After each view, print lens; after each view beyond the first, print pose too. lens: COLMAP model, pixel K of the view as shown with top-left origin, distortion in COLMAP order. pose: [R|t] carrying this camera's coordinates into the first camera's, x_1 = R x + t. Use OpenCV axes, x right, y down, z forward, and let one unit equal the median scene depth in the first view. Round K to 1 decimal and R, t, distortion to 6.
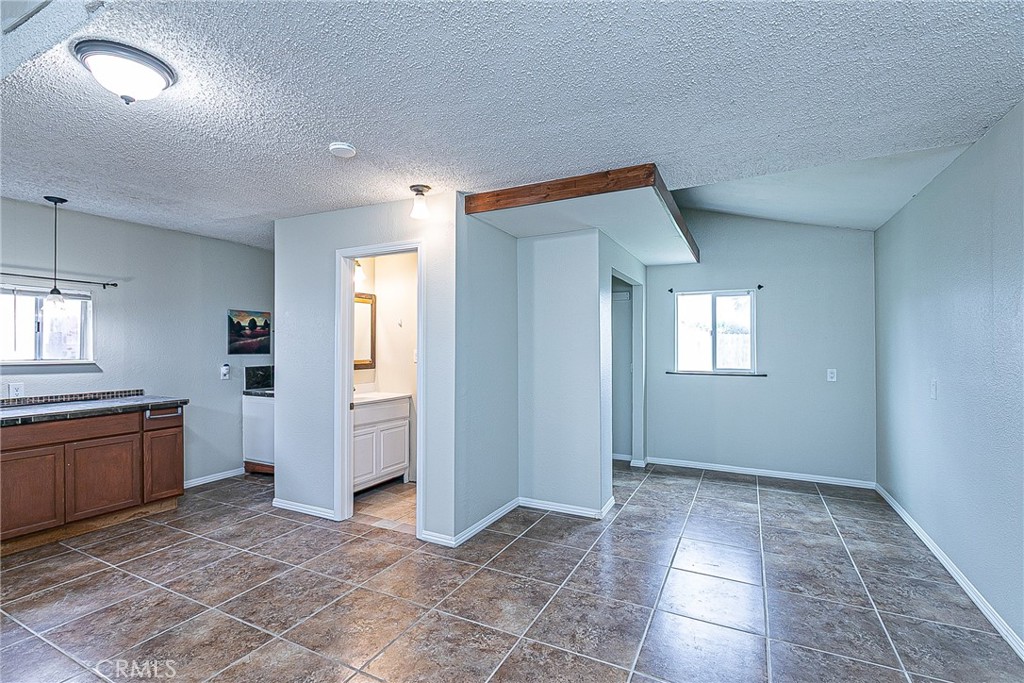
lens RADIAL K [[470.4, 0, 514.9], [0, 470.4, 346.4], [0, 0, 1]] dist [-0.004559, -0.001607]
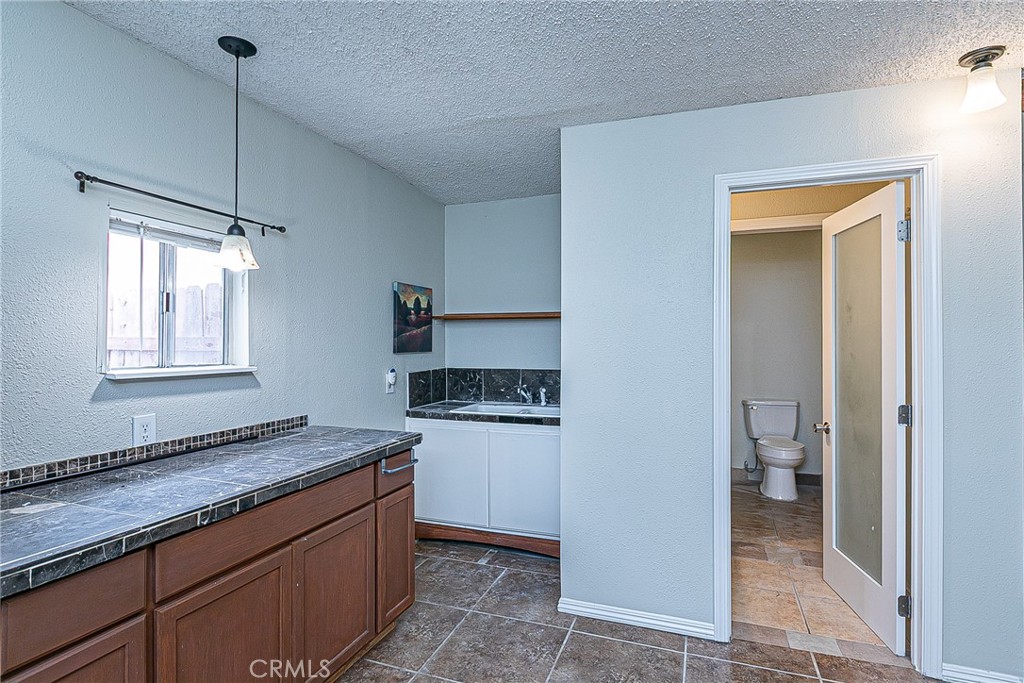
lens RADIAL K [[517.6, 0, 511.3], [0, 517.6, 336.3], [0, 0, 1]] dist [-0.003658, -0.001063]
pose [[0.993574, 0.000708, 0.113185, -0.667986], [0.000279, 0.999962, -0.008699, 0.000909], [-0.113187, 0.008675, 0.993536, 0.371172]]
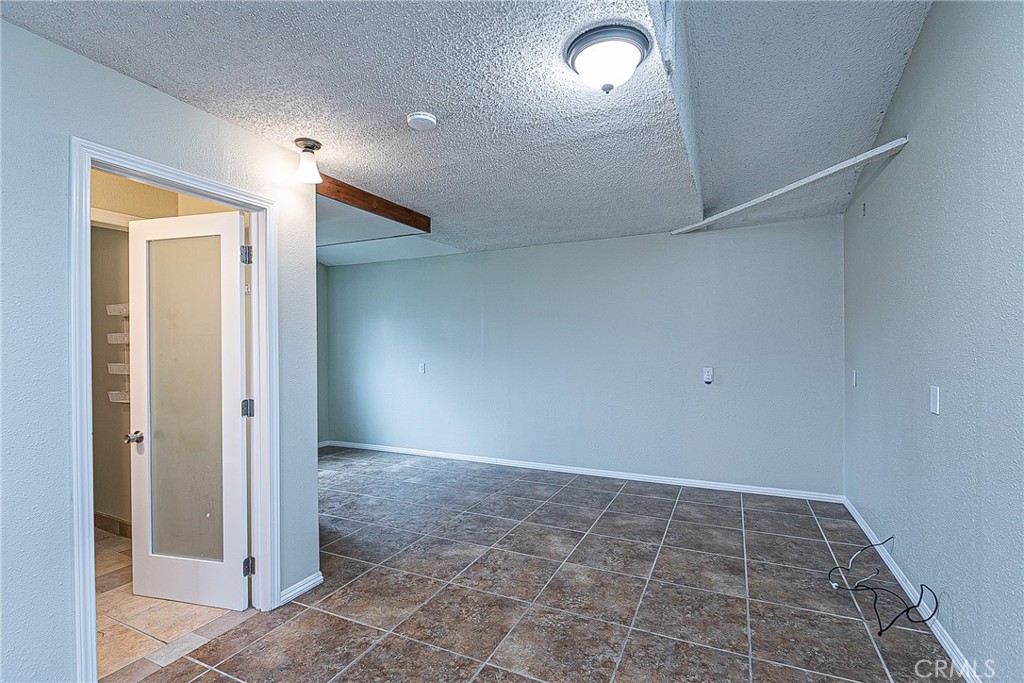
lens RADIAL K [[470.4, 0, 514.9], [0, 470.4, 346.4], [0, 0, 1]] dist [-0.004559, -0.001607]
pose [[-0.034954, -0.001739, 0.999387, -0.808725], [0.008433, 0.999962, 0.002035, 0.002602], [-0.999353, 0.008498, -0.034938, 0.554333]]
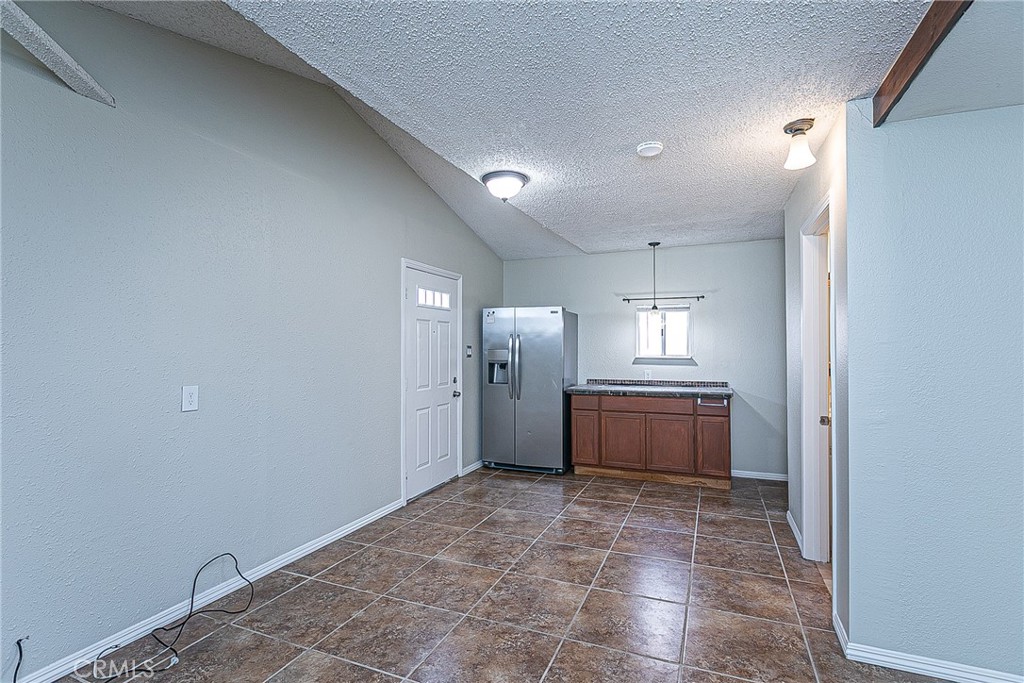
lens RADIAL K [[481.5, 0, 512.5], [0, 481.5, 338.2], [0, 0, 1]] dist [-0.001312, -0.000469]
pose [[0.067469, -0.020163, -0.997518, 0.408874], [0.001035, 0.999797, -0.020139, 0.005749], [0.997721, 0.000327, 0.067476, 0.411002]]
